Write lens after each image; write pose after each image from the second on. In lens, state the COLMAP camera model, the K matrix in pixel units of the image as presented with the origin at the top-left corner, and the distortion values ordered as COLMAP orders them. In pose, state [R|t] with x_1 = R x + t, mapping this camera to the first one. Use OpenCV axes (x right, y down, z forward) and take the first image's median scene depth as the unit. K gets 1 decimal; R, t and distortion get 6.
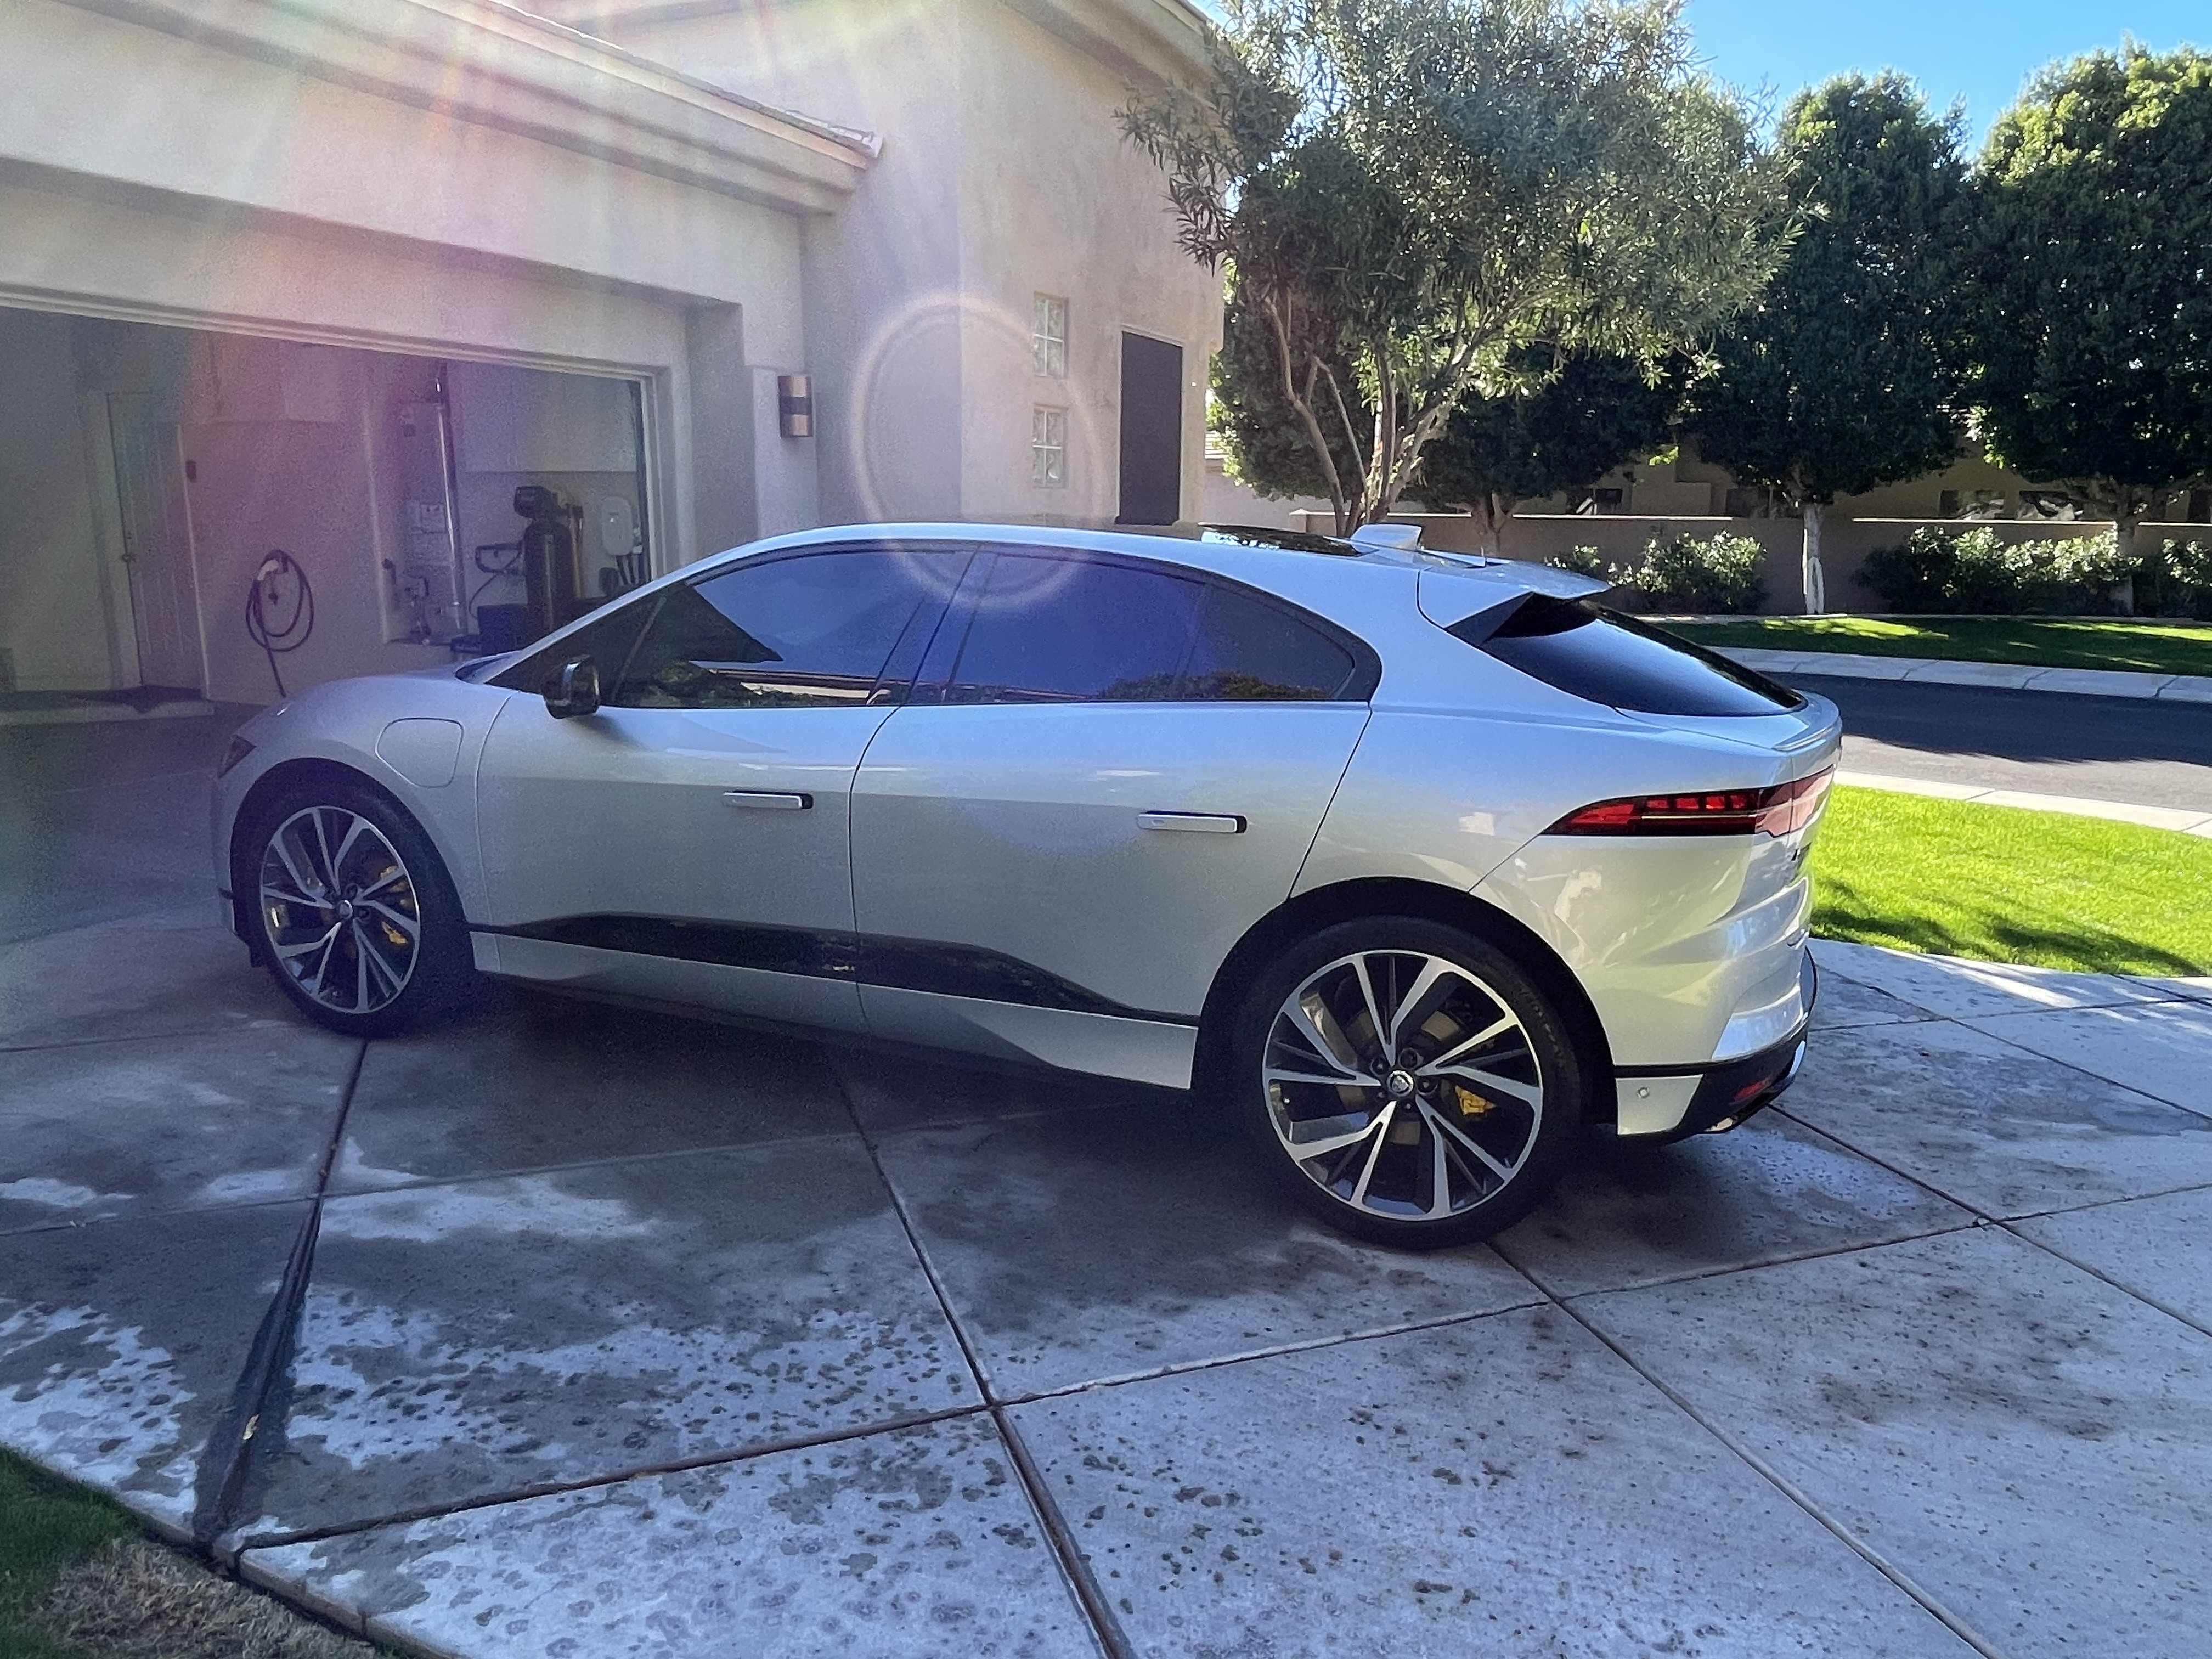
lens RADIAL K [[1539.3, 0, 1117.9], [0, 1539.3, 834.8], [0, 0, 1]] dist [-0.000421, -0.003574]
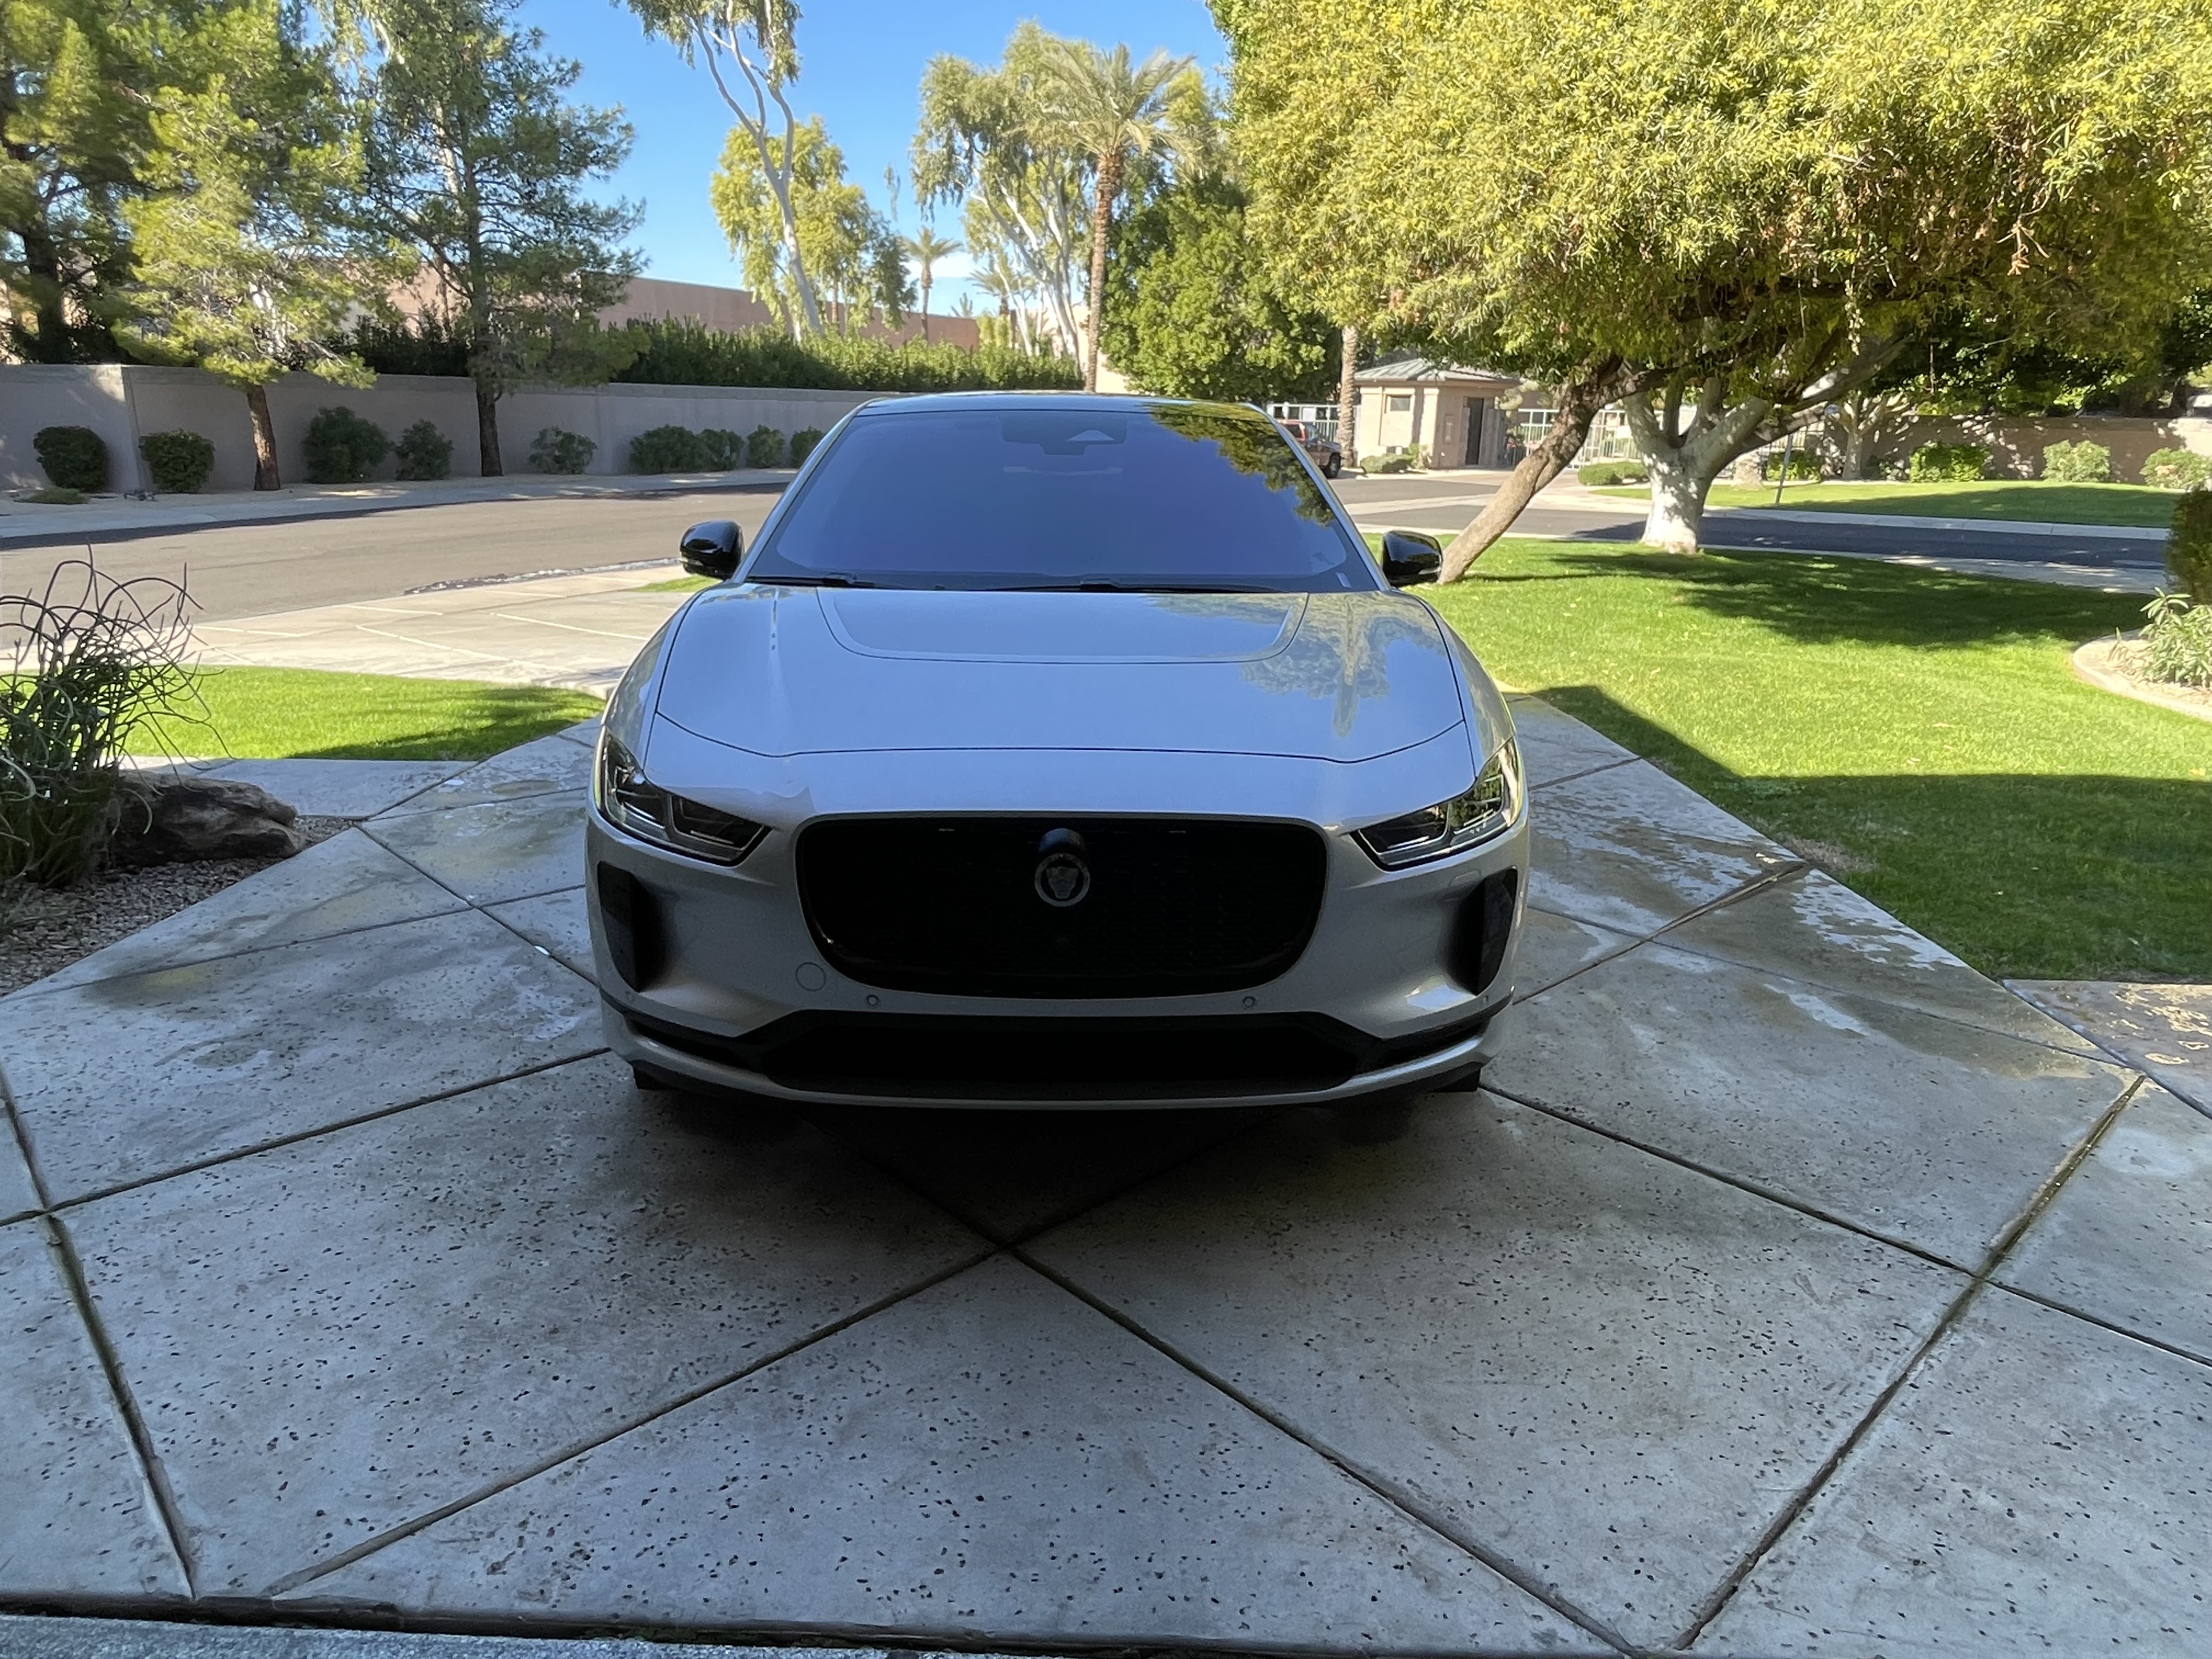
lens RADIAL K [[1376.1, 0, 1110.7], [0, 1376.1, 830.0], [0, 0, 1]] dist [-0.000962, -0.003874]
pose [[-0.391697, -0.284877, 0.874882, -1.346753], [0.165459, 0.913551, 0.371547, -0.362563], [-0.905095, 0.290291, -0.310700, 1.761357]]
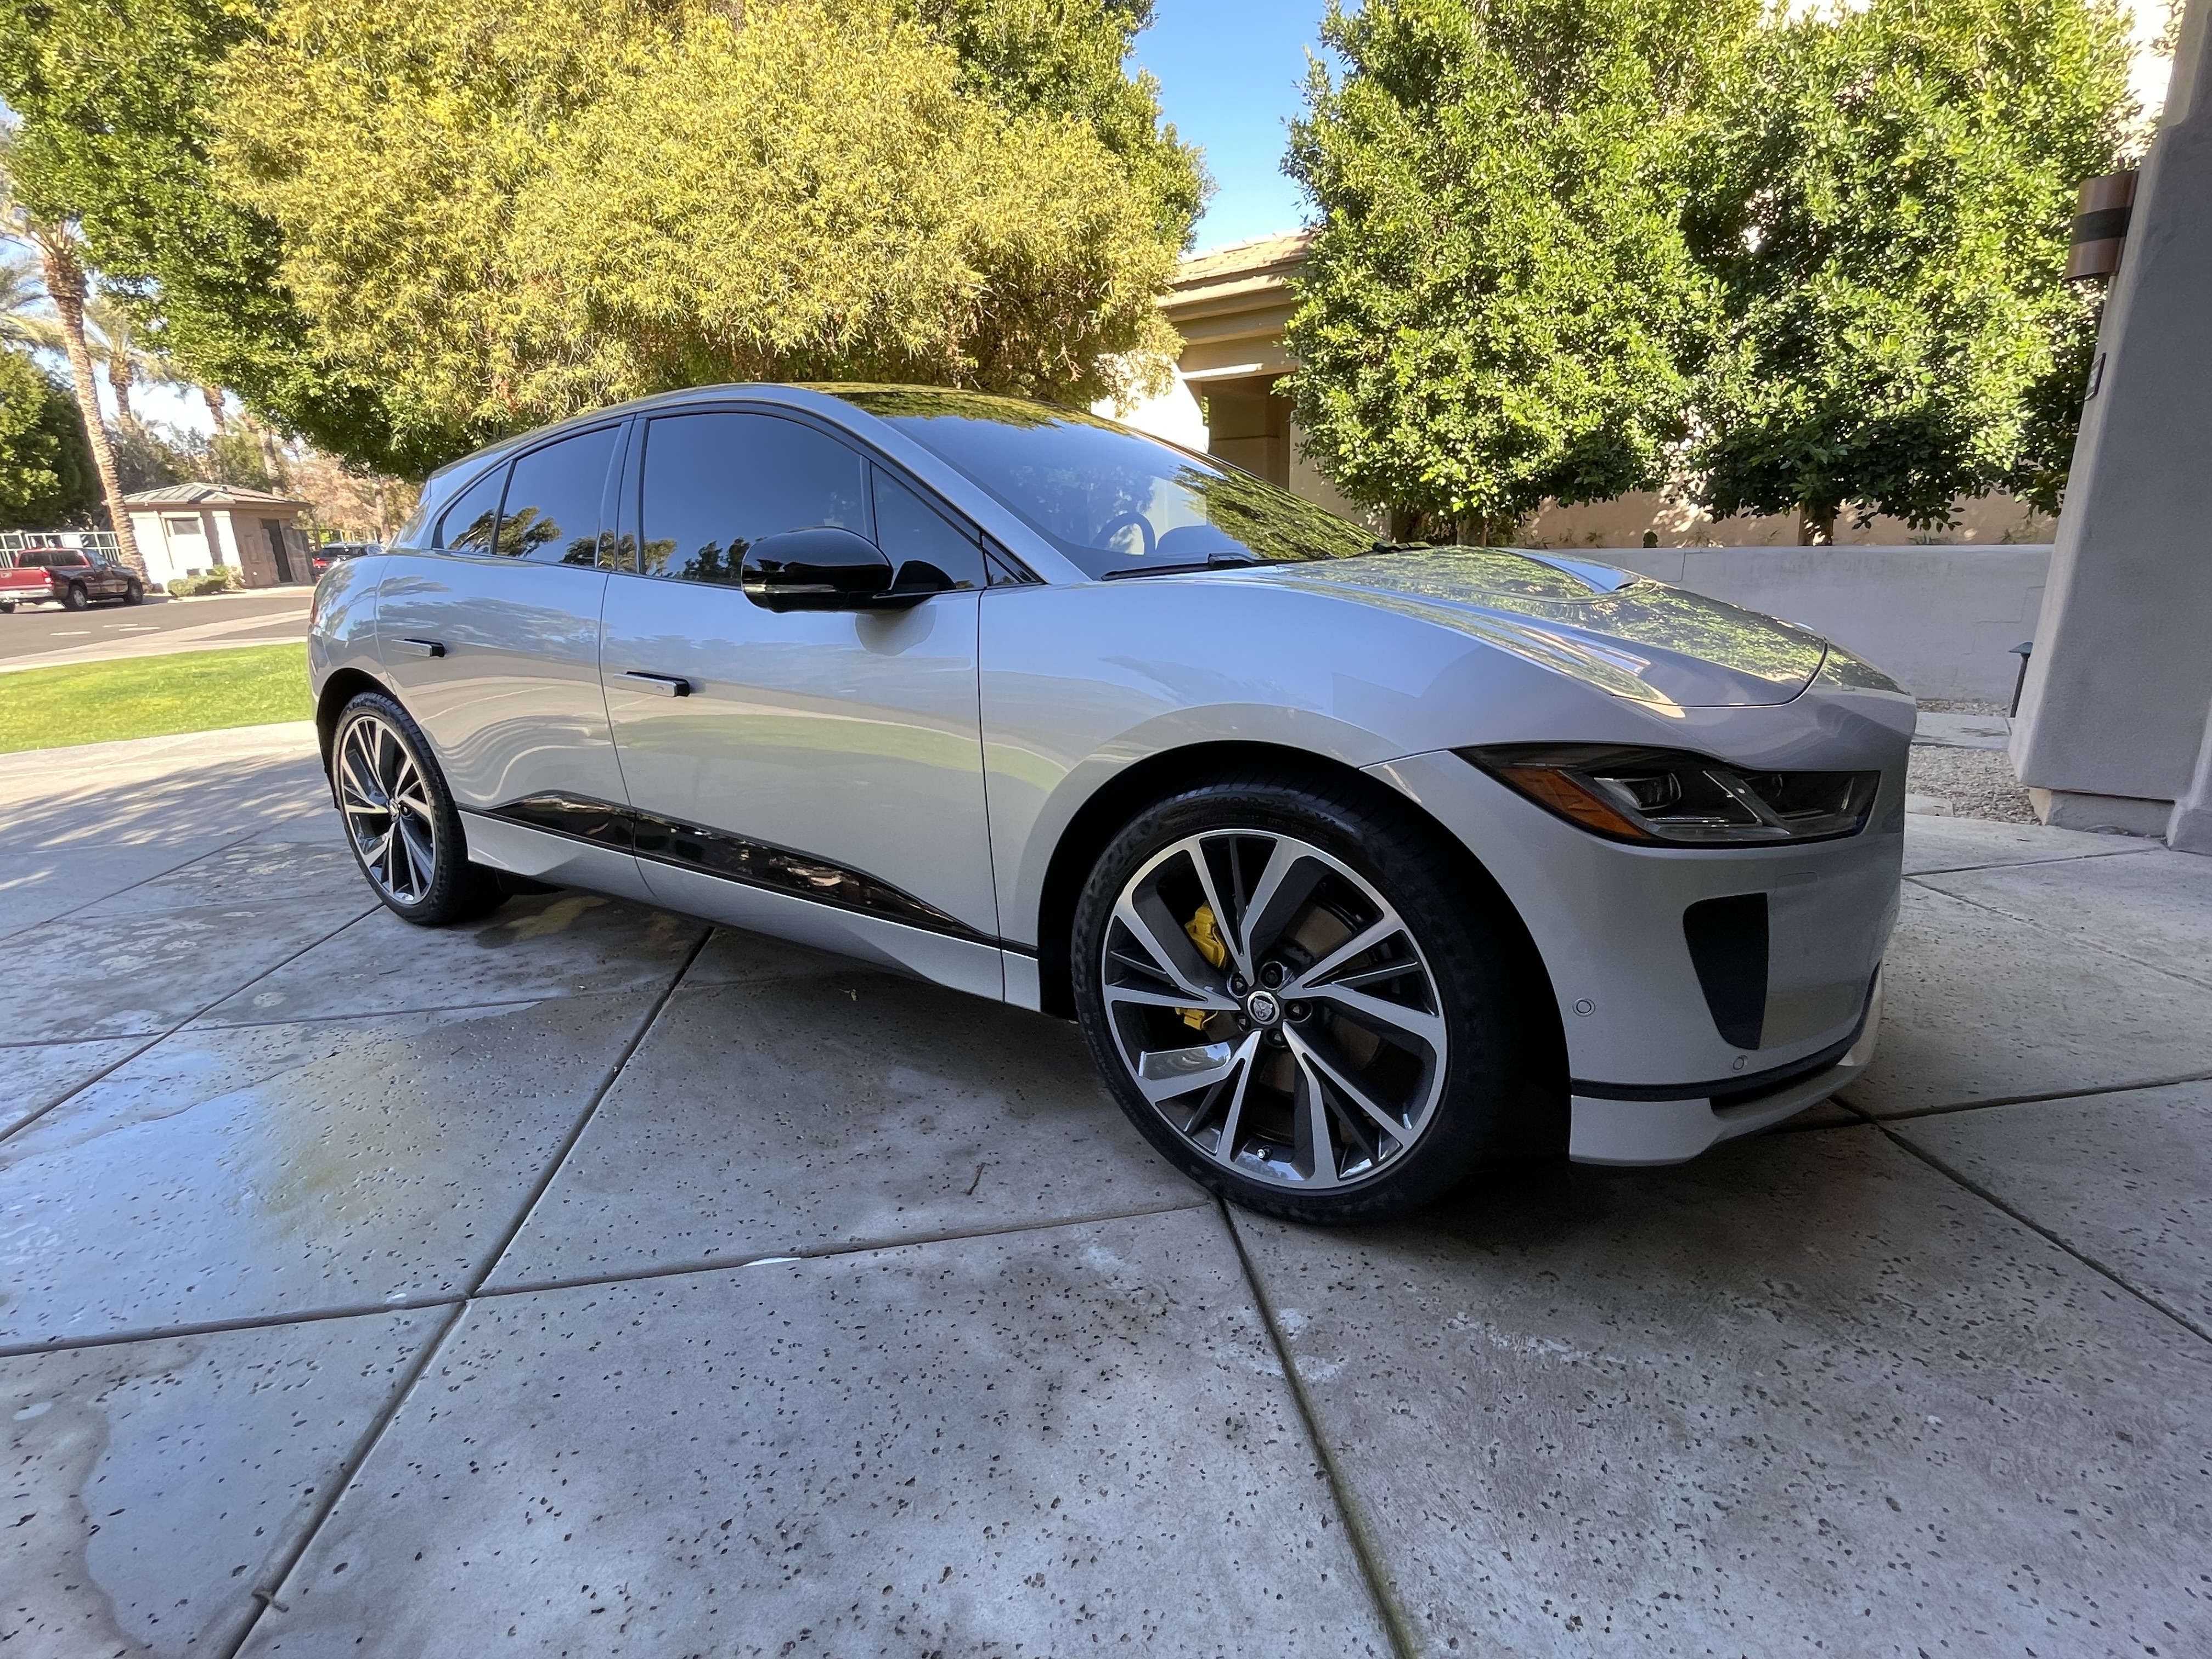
lens RADIAL K [[1047.5, 0, 1100.6], [0, 1047.5, 826.6], [0, 0, 1]] dist [-0.001821, -0.000411]
pose [[-0.975175, -0.049527, 0.215826, -0.472689], [0.057696, 0.884170, 0.463589, -0.340994], [-0.213787, 0.464532, -0.859363, 2.157722]]
